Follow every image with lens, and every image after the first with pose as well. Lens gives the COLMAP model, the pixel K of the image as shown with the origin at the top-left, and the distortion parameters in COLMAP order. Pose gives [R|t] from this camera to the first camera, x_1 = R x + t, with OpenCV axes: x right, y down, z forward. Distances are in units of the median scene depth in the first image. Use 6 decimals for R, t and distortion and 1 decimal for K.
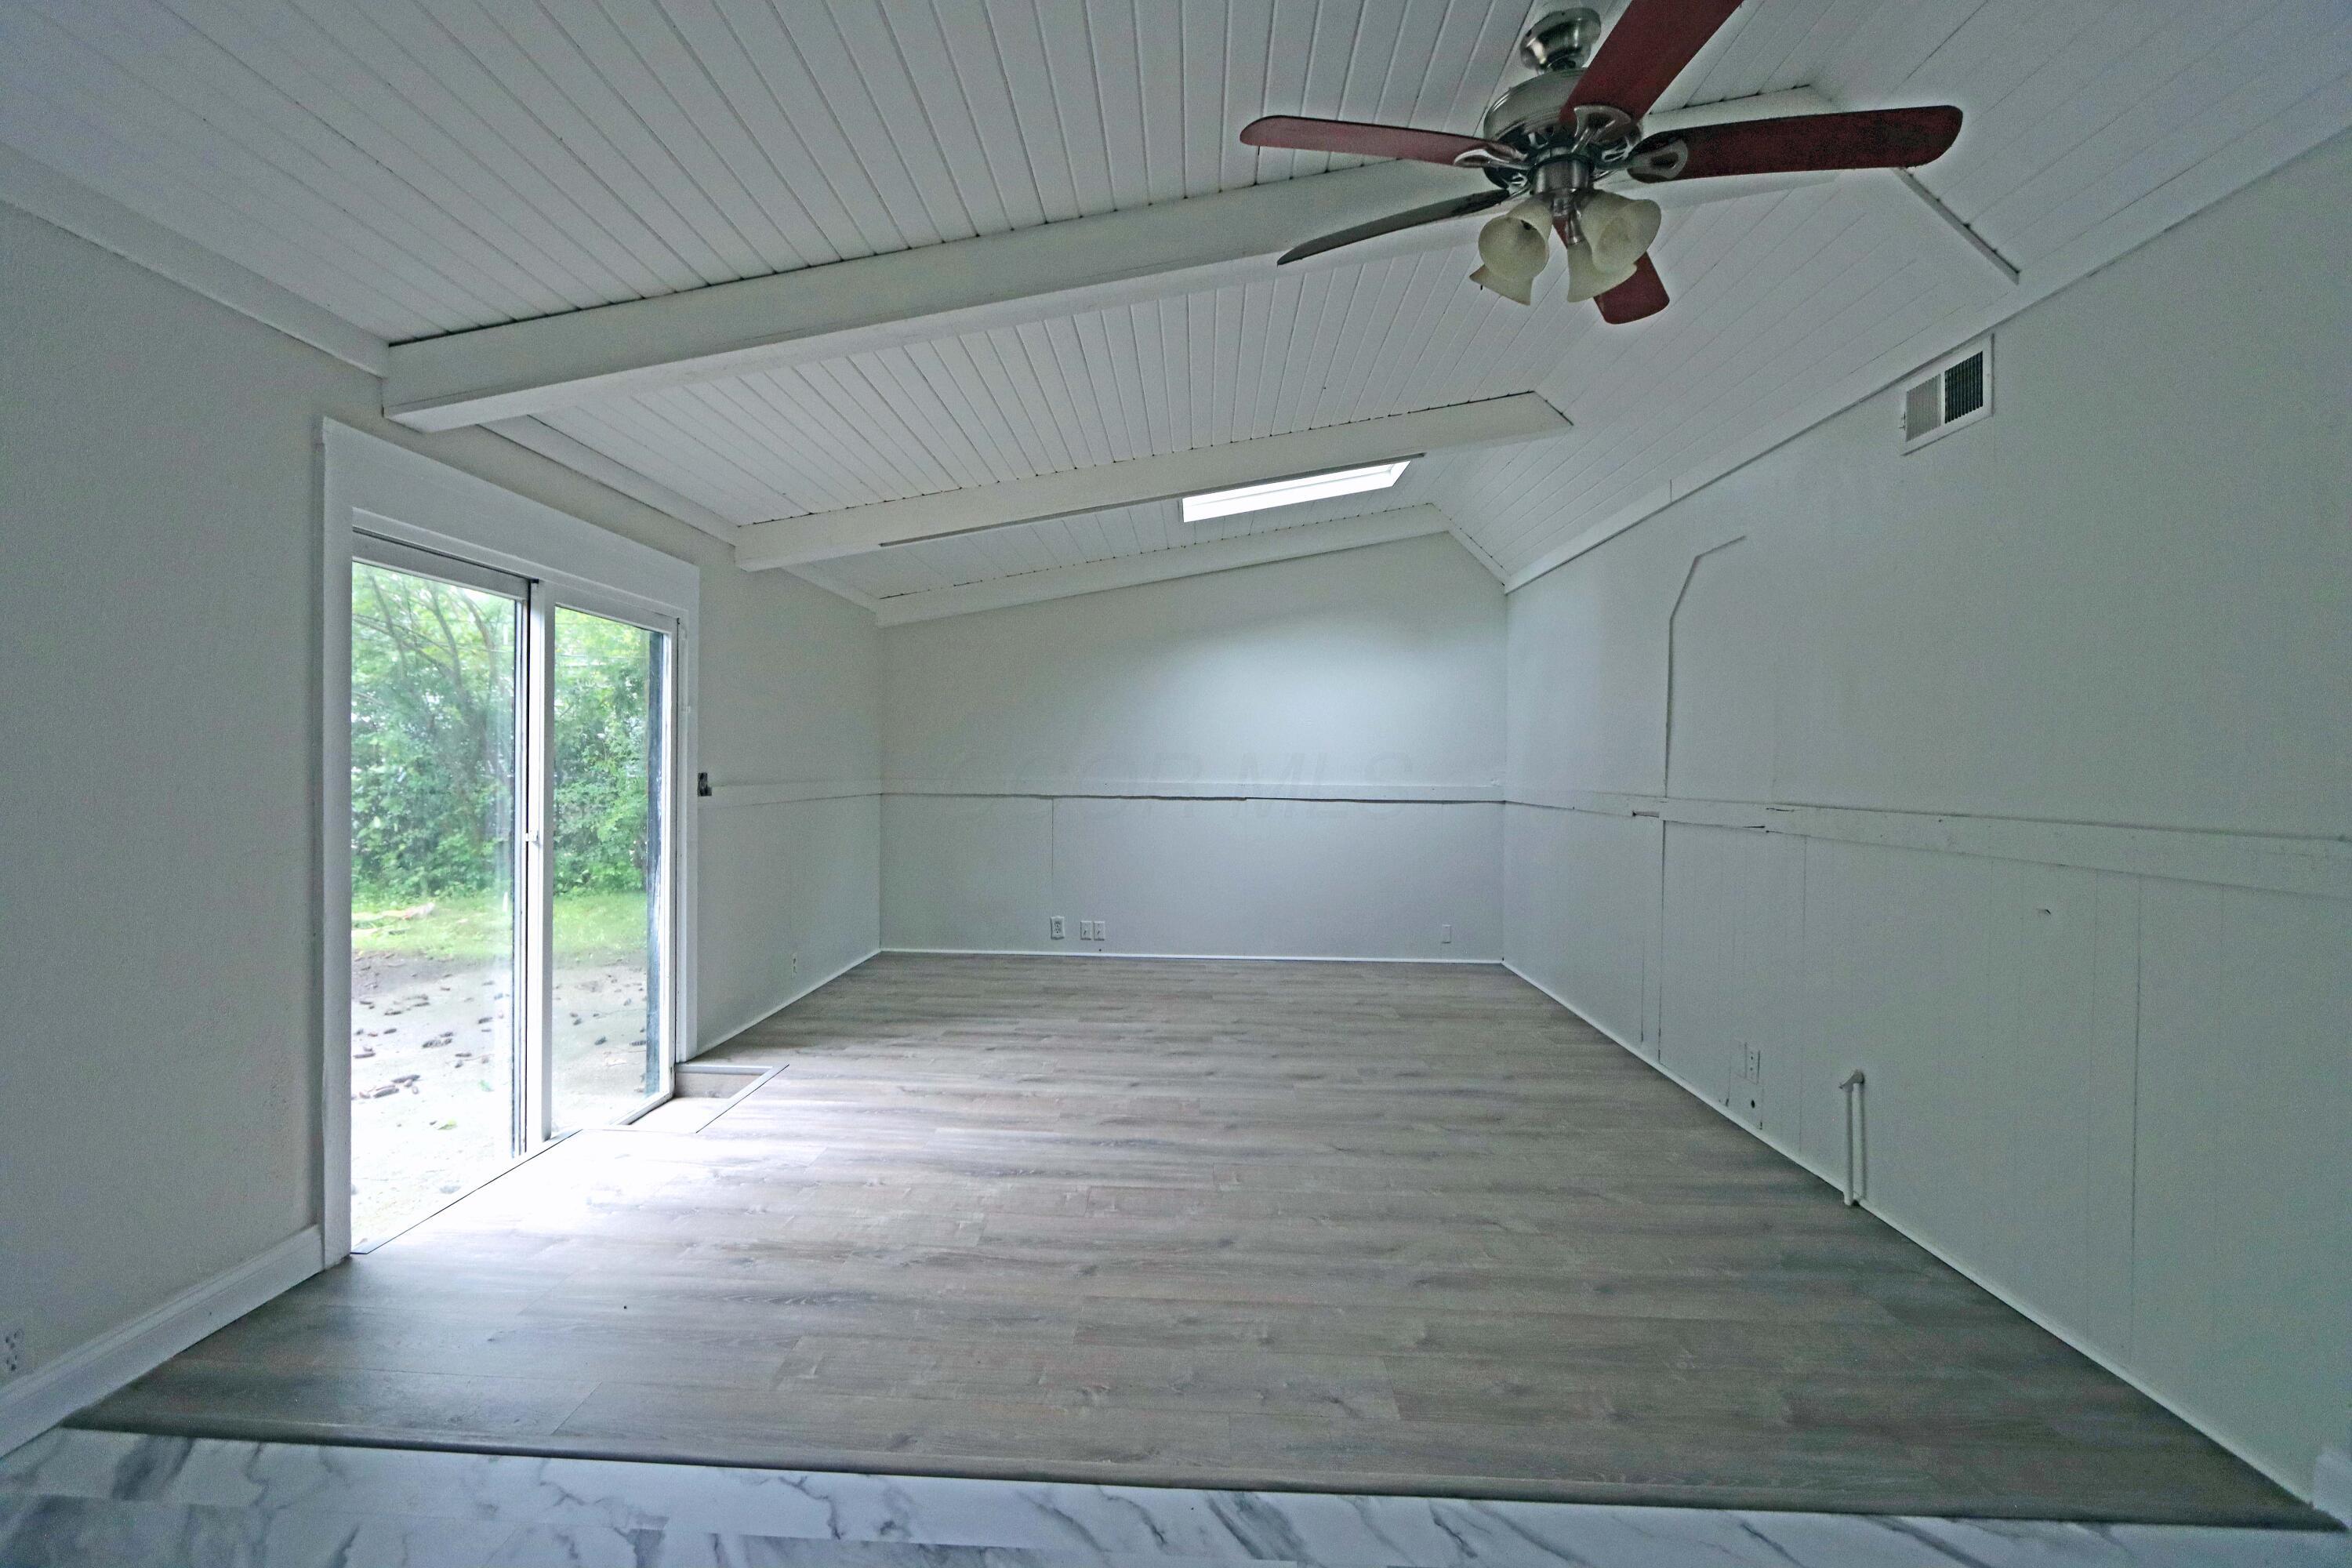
lens RADIAL K [[1083.1, 0, 1142.1], [0, 1083.1, 771.2], [0, 0, 1]] dist [-0.014886, 0.001123]
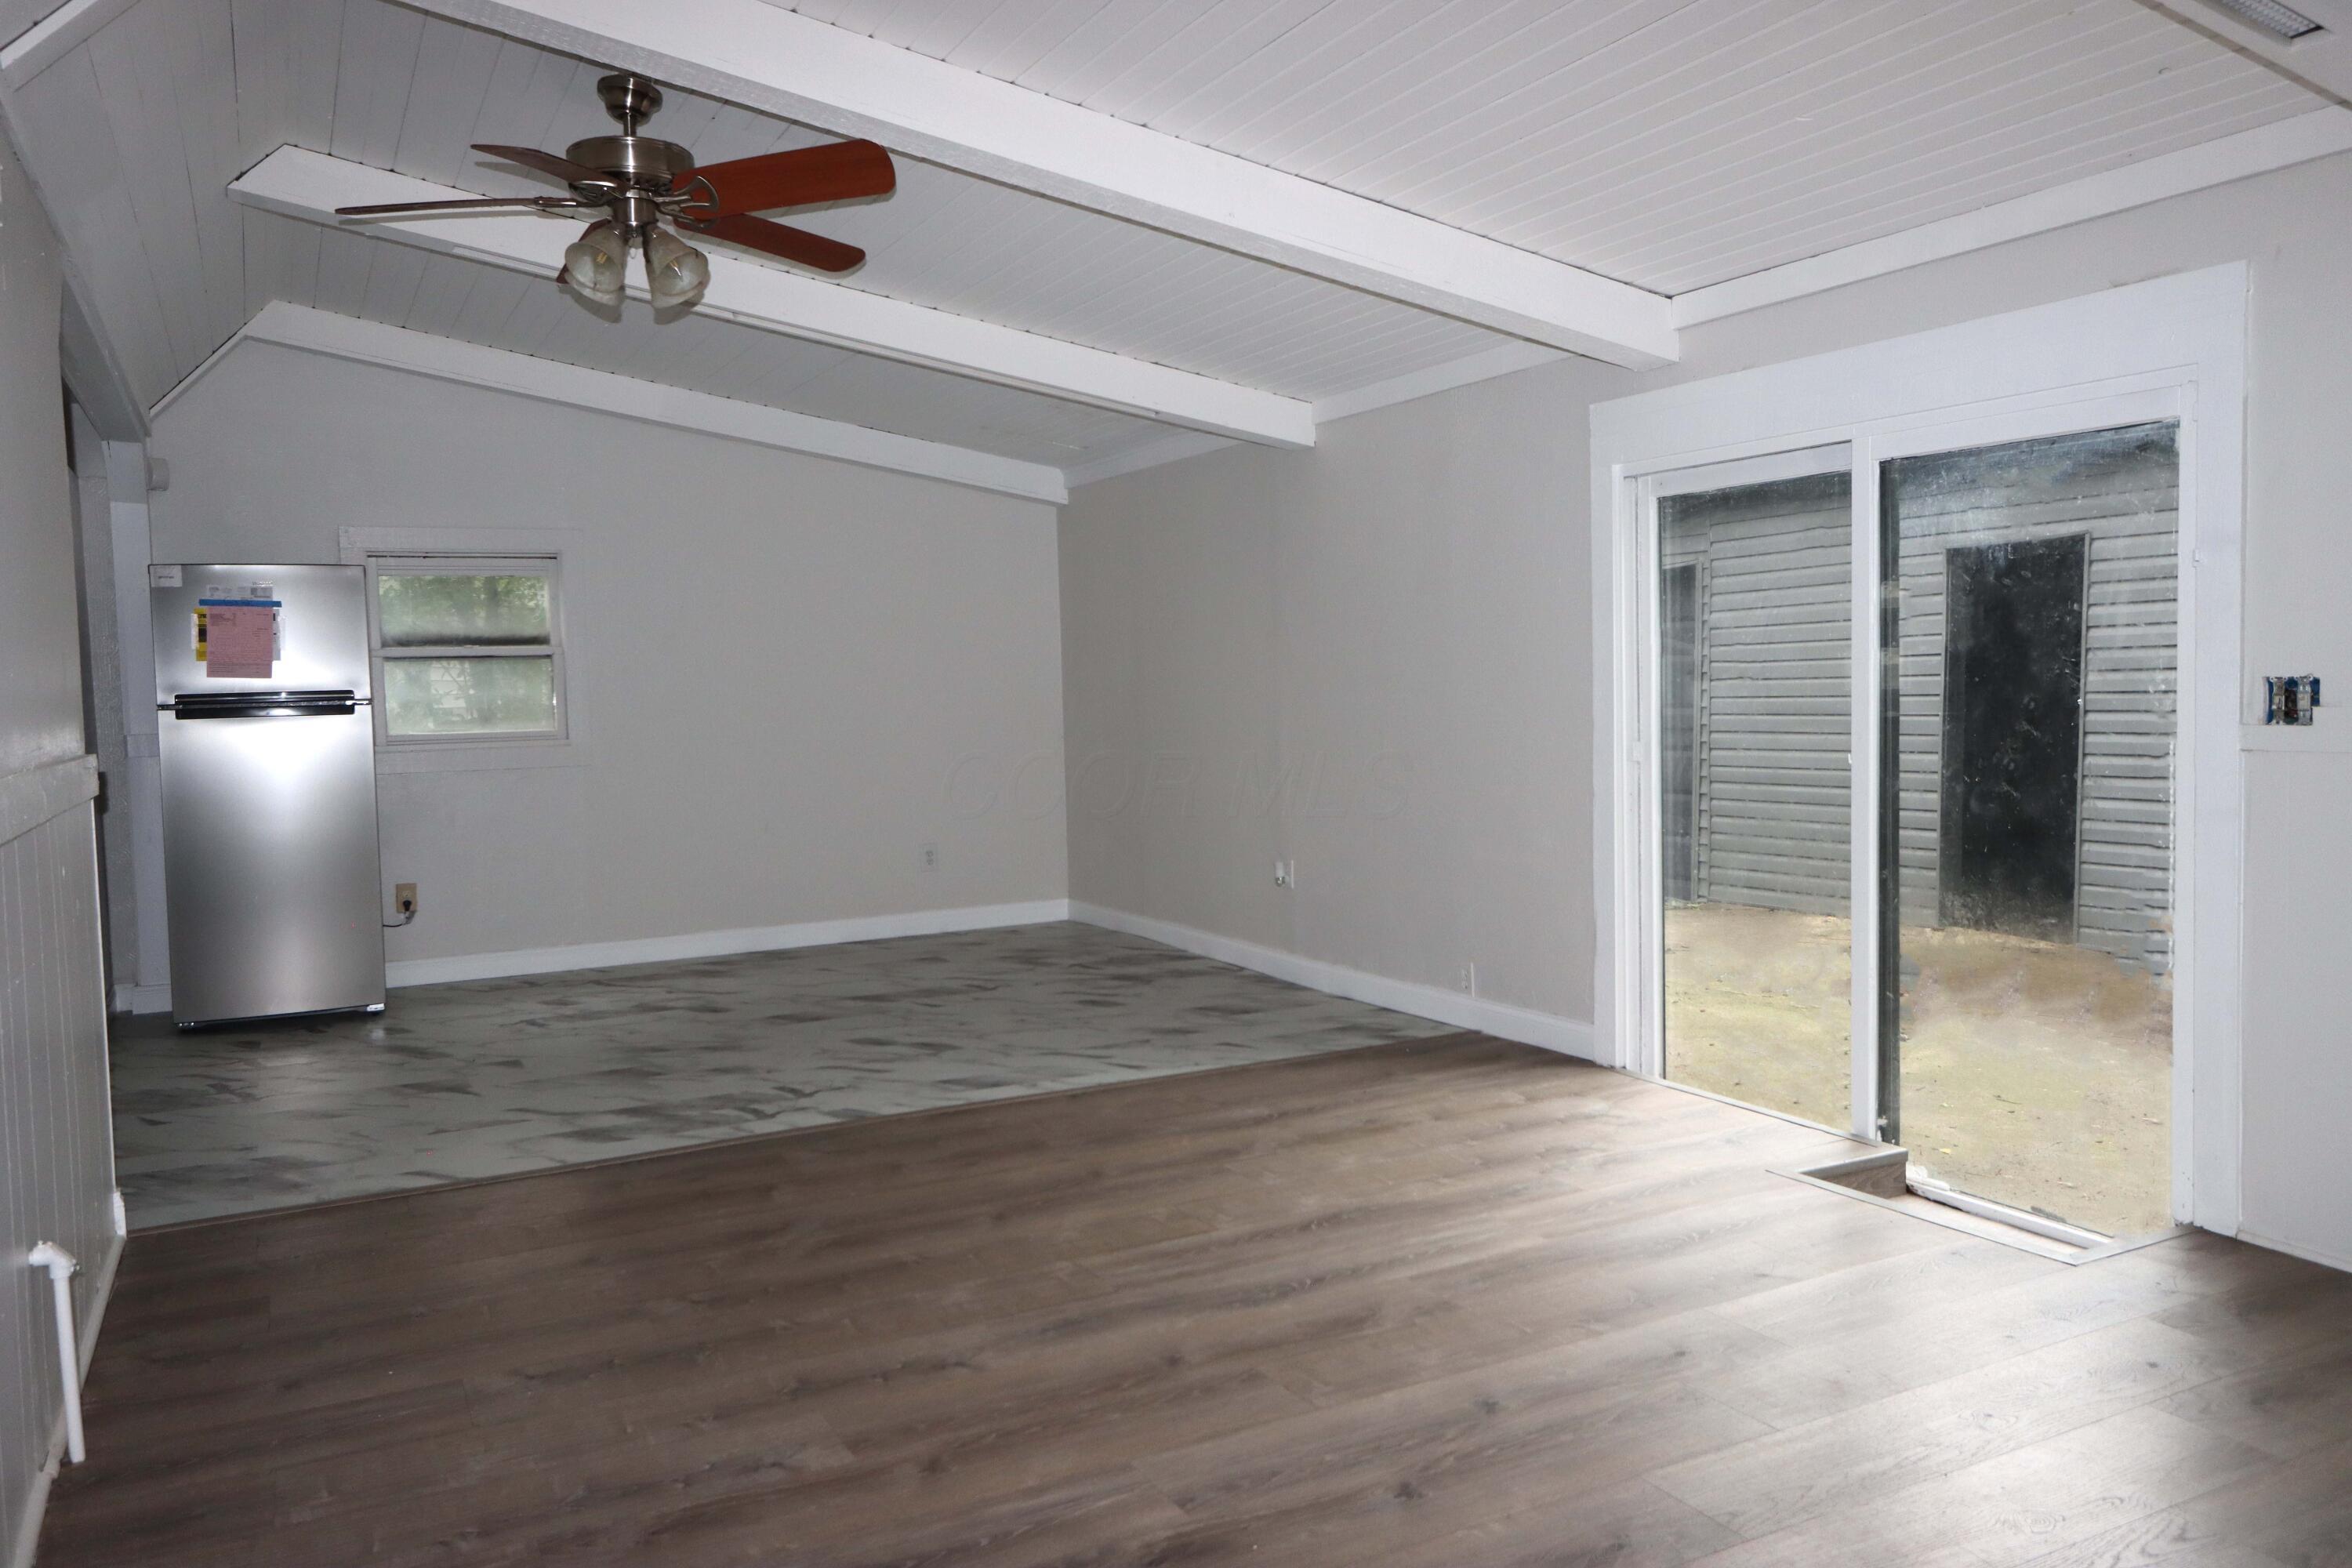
lens RADIAL K [[1699.6, 0, 1163.3], [0, 1699.6, 788.2], [0, 0, 1]] dist [-0.004715, 0.007515]
pose [[-0.857913, 0.044885, -0.511830, 0.585749], [0.014667, 0.997910, 0.062928, -0.005502], [0.513585, 0.046480, -0.856779, 1.984328]]
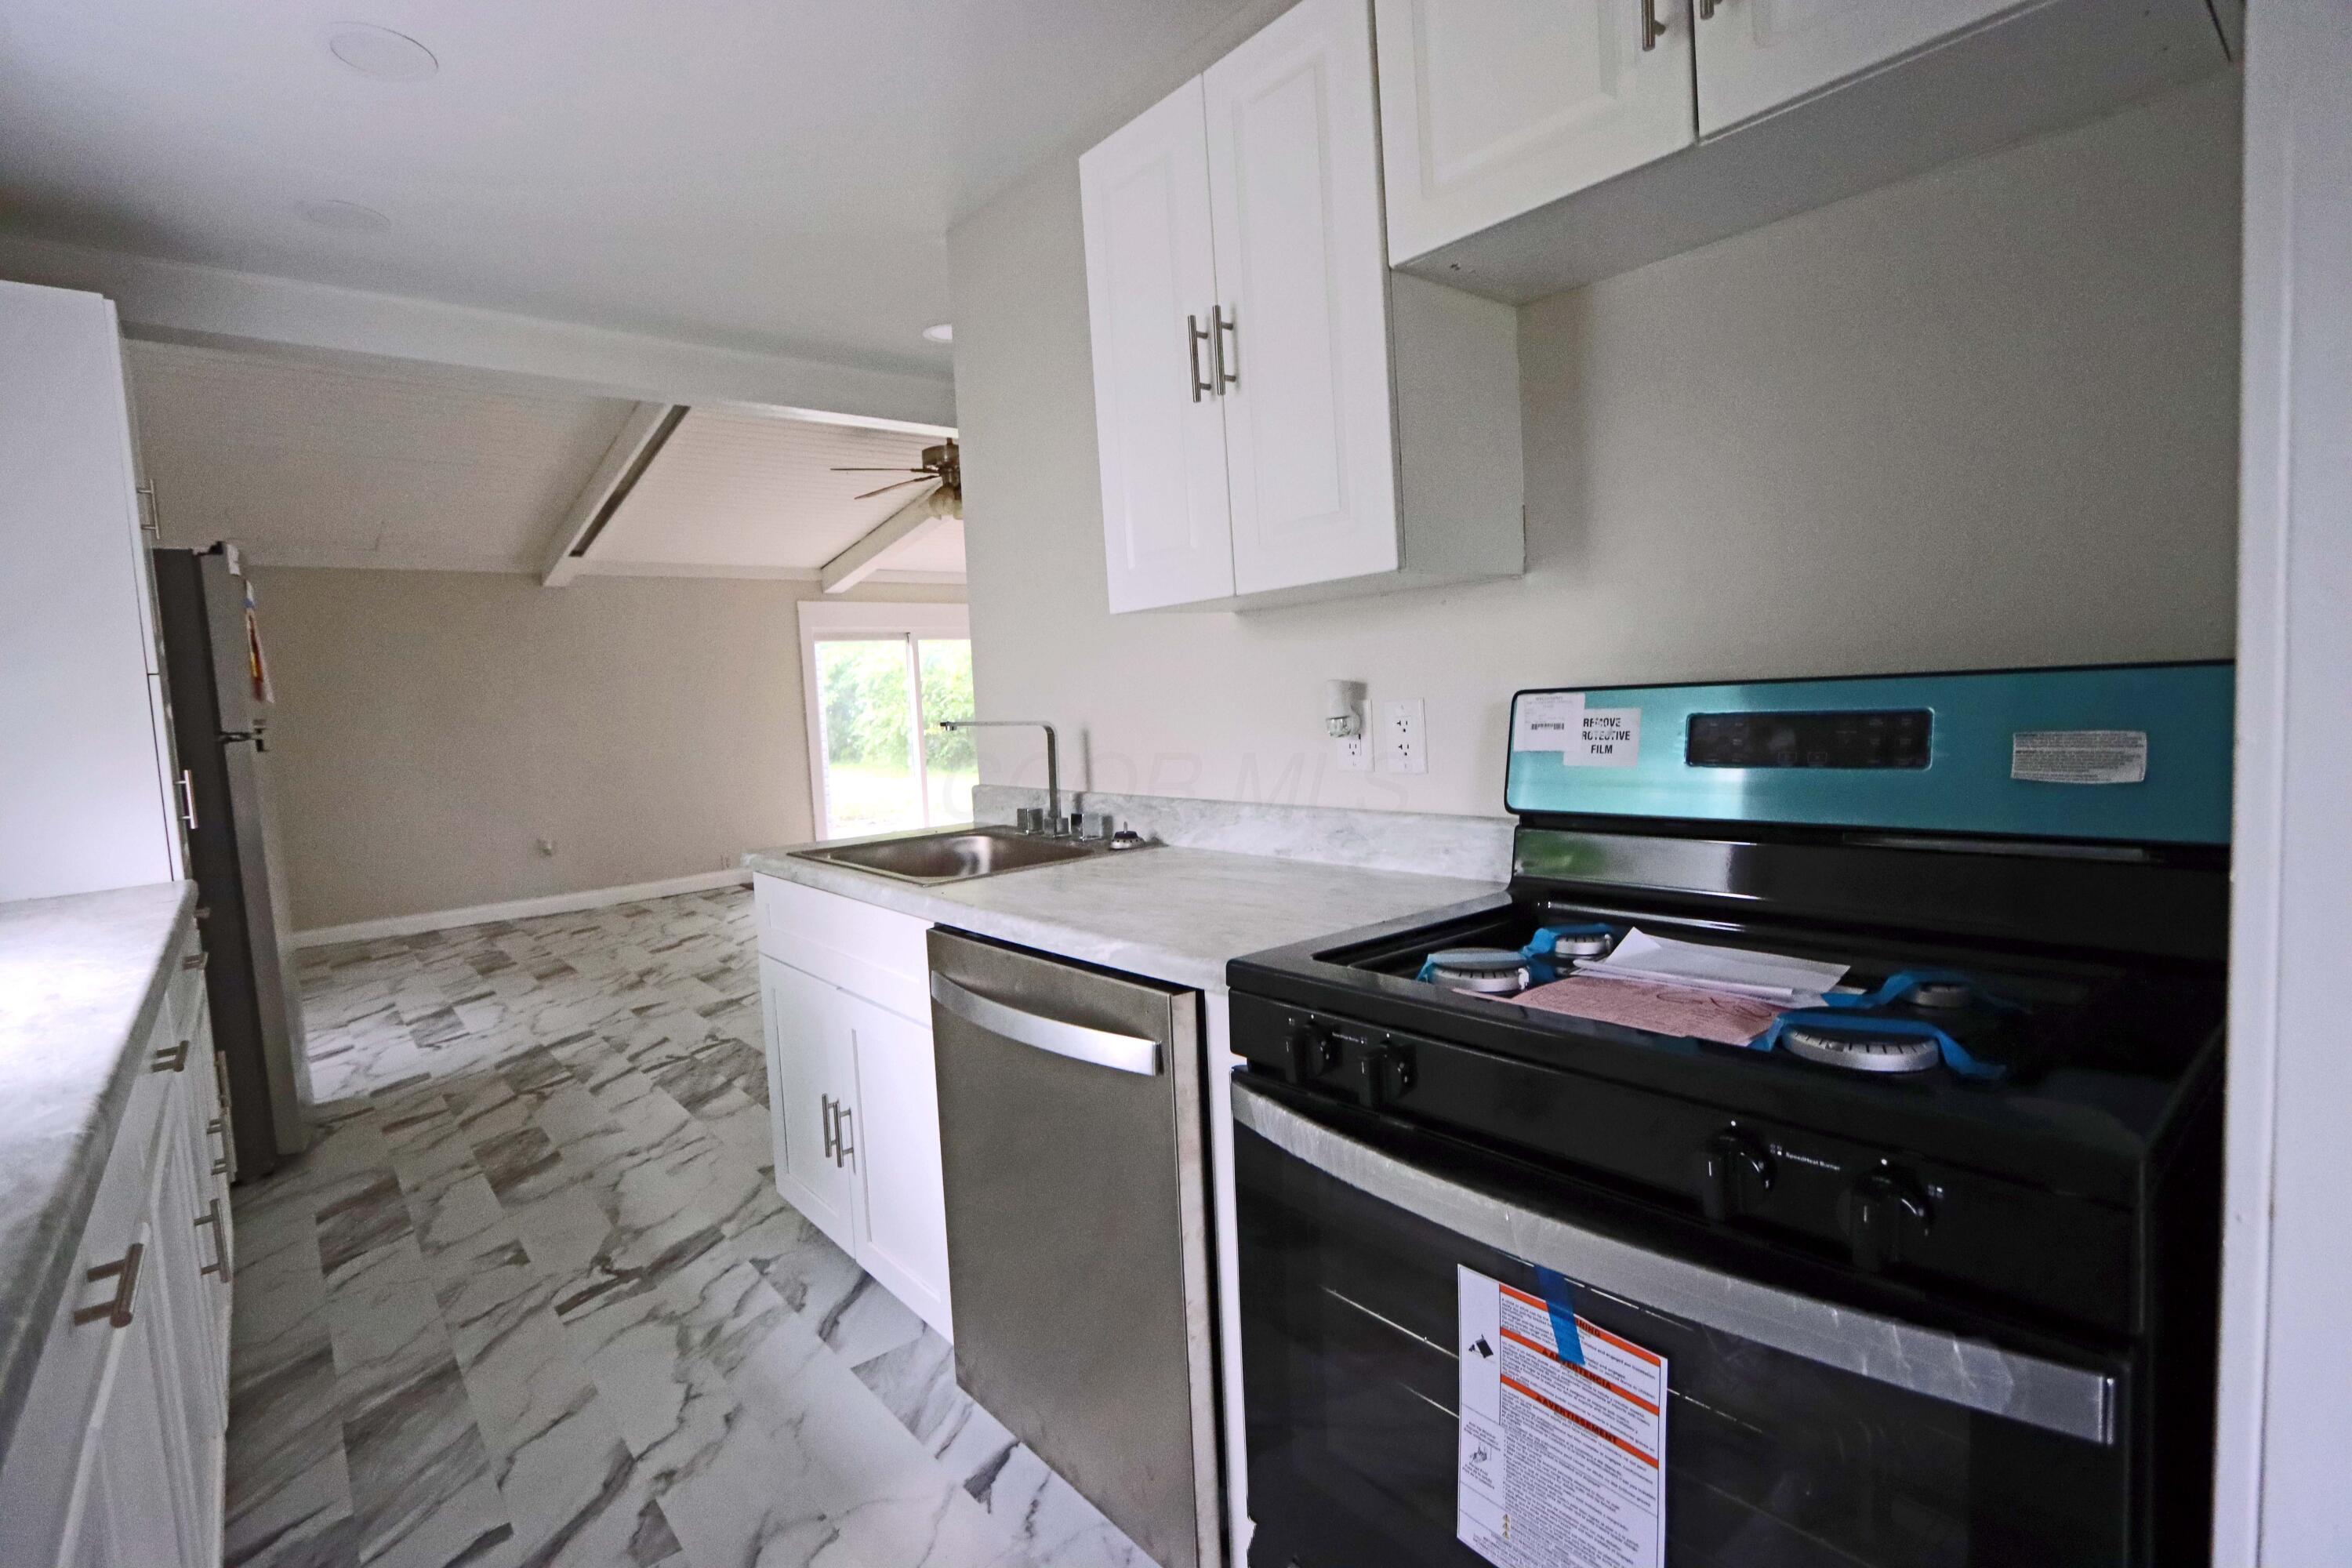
lens RADIAL K [[1083.1, 0, 1143.9], [0, 1083.1, 768.2], [0, 0, 1]] dist [-0.014886, 0.001123]
pose [[0.680265, 0.001610, -0.732964, 1.768494], [0.058182, 0.996724, 0.056187, 0.028187], [0.730653, -0.080867, 0.677943, -0.342554]]
